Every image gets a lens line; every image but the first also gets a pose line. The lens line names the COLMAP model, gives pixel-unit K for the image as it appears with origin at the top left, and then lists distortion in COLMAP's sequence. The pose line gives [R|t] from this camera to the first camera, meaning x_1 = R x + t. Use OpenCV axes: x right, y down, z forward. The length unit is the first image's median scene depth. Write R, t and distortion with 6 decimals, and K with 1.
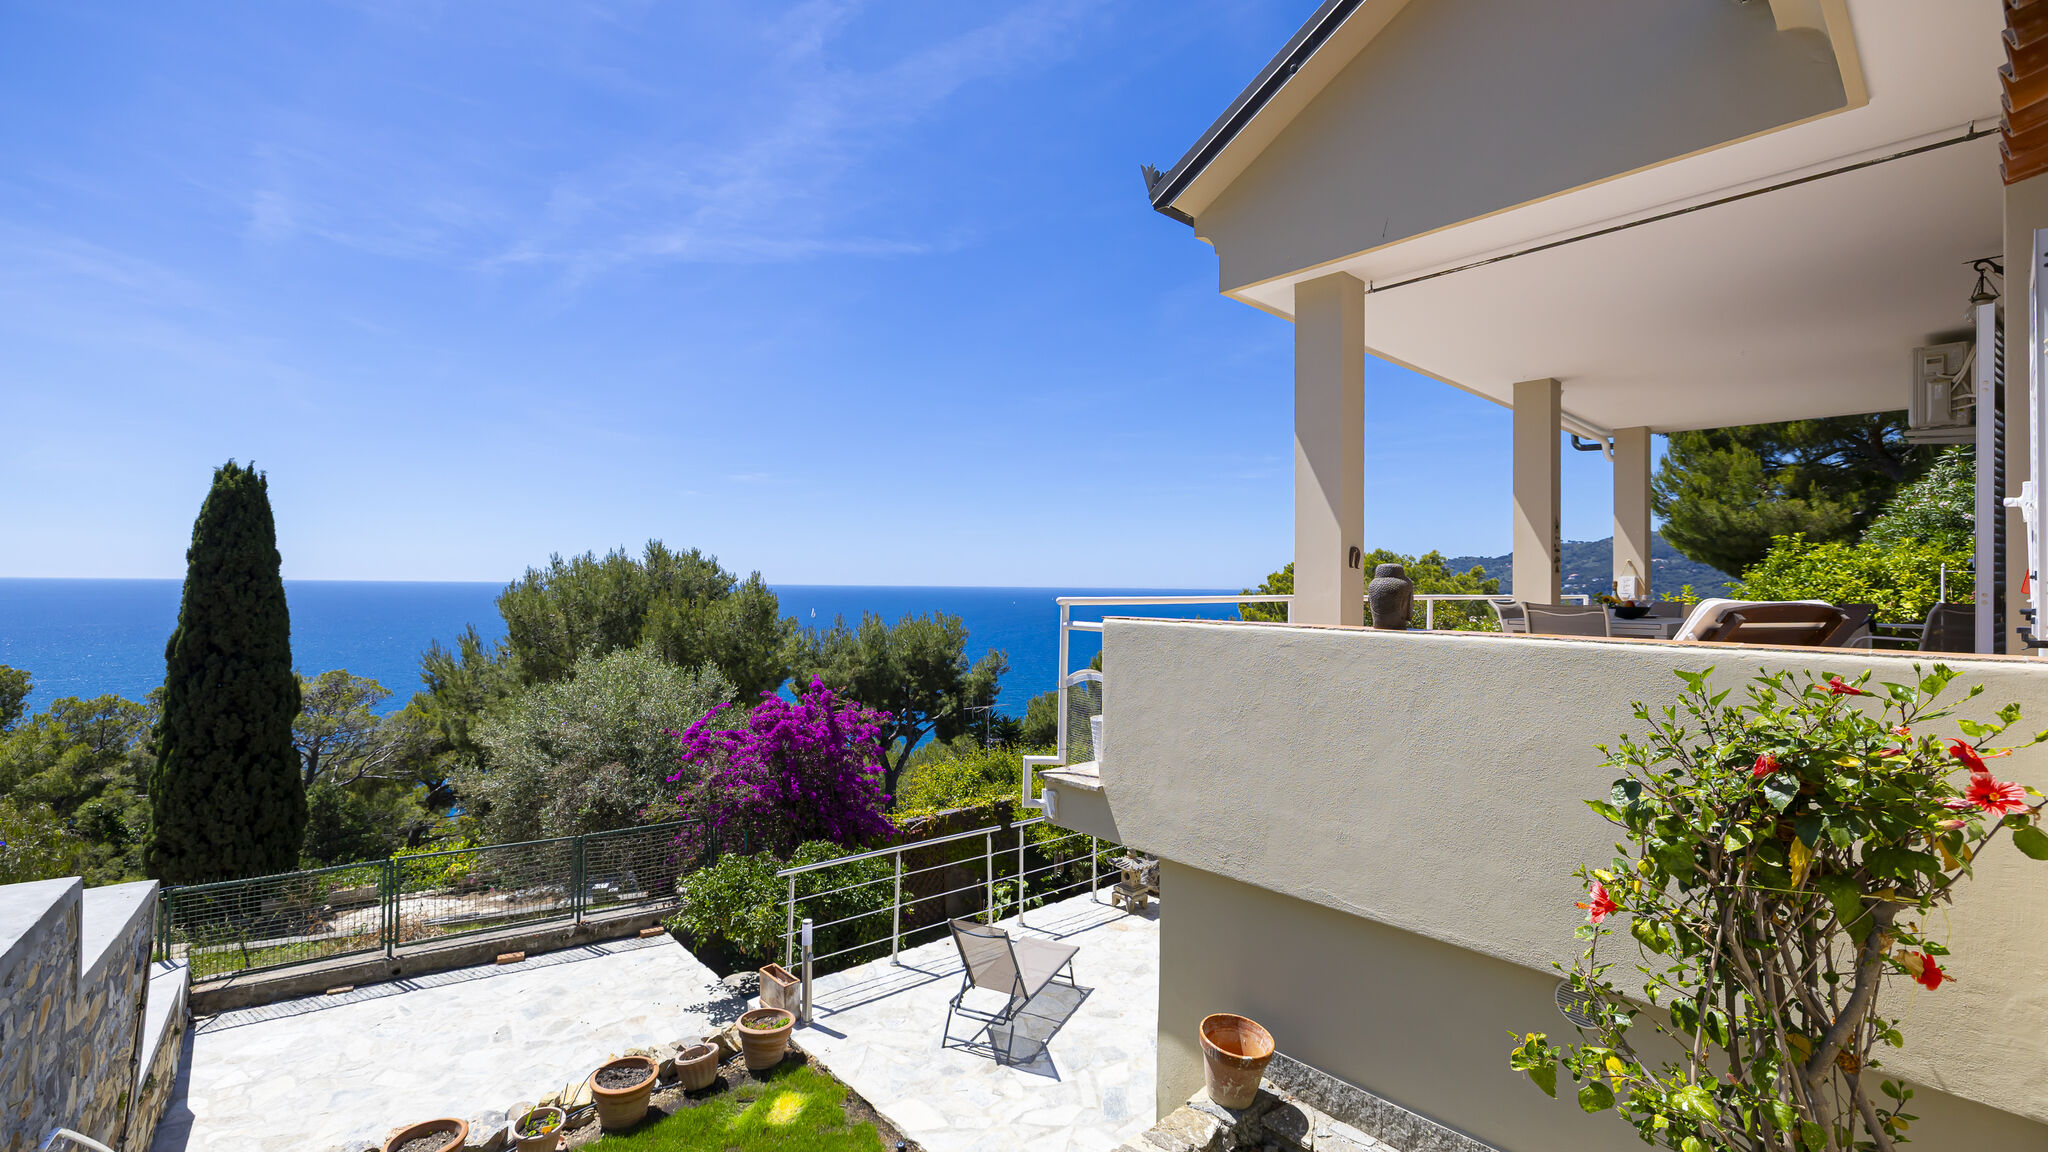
lens RADIAL K [[876.0, 0, 1022.3], [0, 876.0, 554.2], [0, 0, 1]] dist [0.001577, 0.000909]
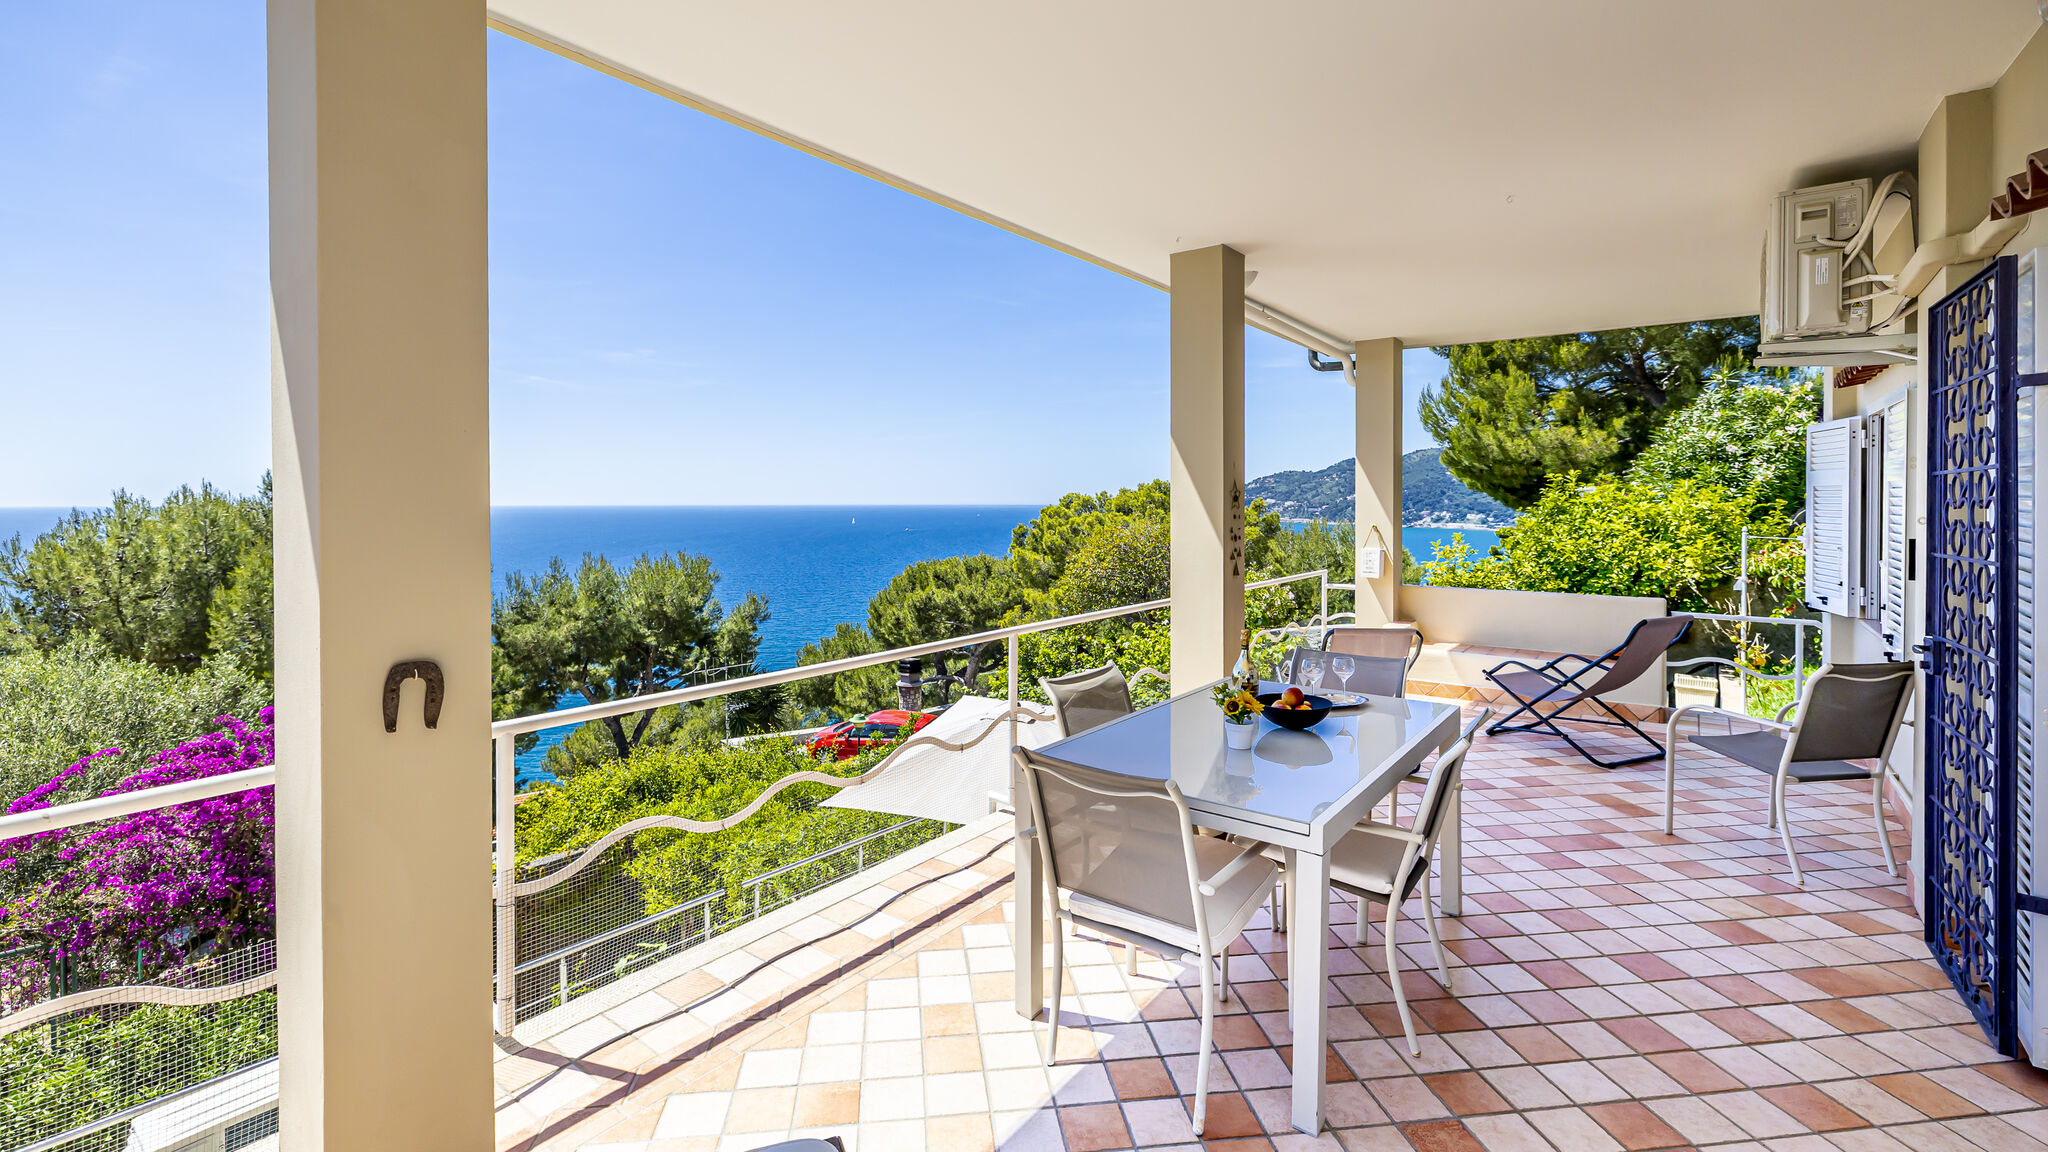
lens RADIAL K [[887.3, 0, 1028.8], [0, 887.3, 483.6], [0, 0, 1]] dist [-0.004602, -0.000053]
pose [[0.983576, -0.008769, 0.180282, 0.142974], [0.005885, 0.999846, 0.016524, -0.020283], [-0.180399, -0.015192, 0.983476, 0.170216]]
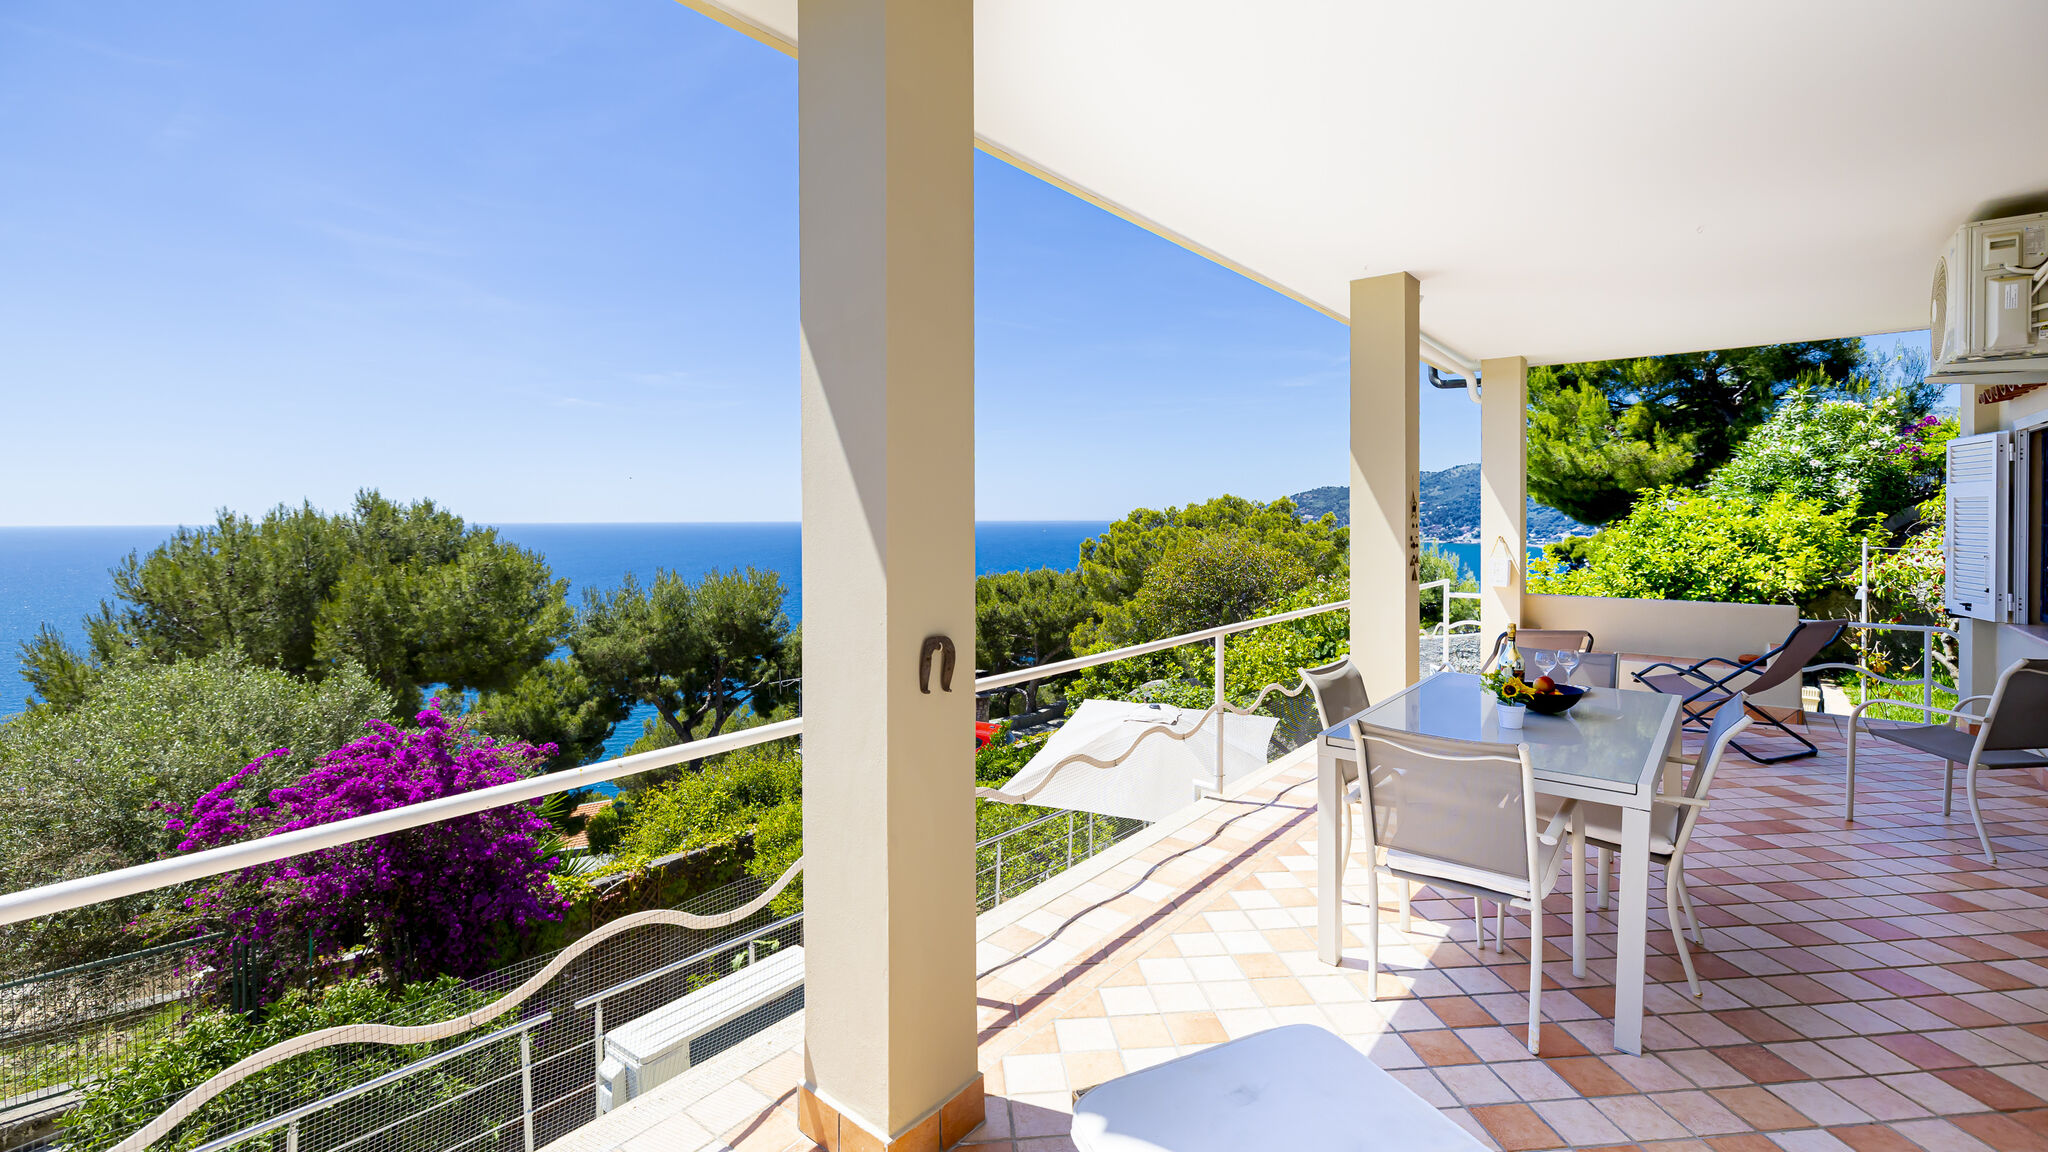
lens RADIAL K [[876.8, 0, 1048.1], [0, 876.8, 500.6], [0, 0, 1]] dist [0.005415, -0.003333]
pose [[0.987331, -0.010757, 0.158312, 0.096607], [0.008226, 0.999828, 0.016634, -0.019713], [-0.158463, -0.015121, 0.987249, 0.161273]]
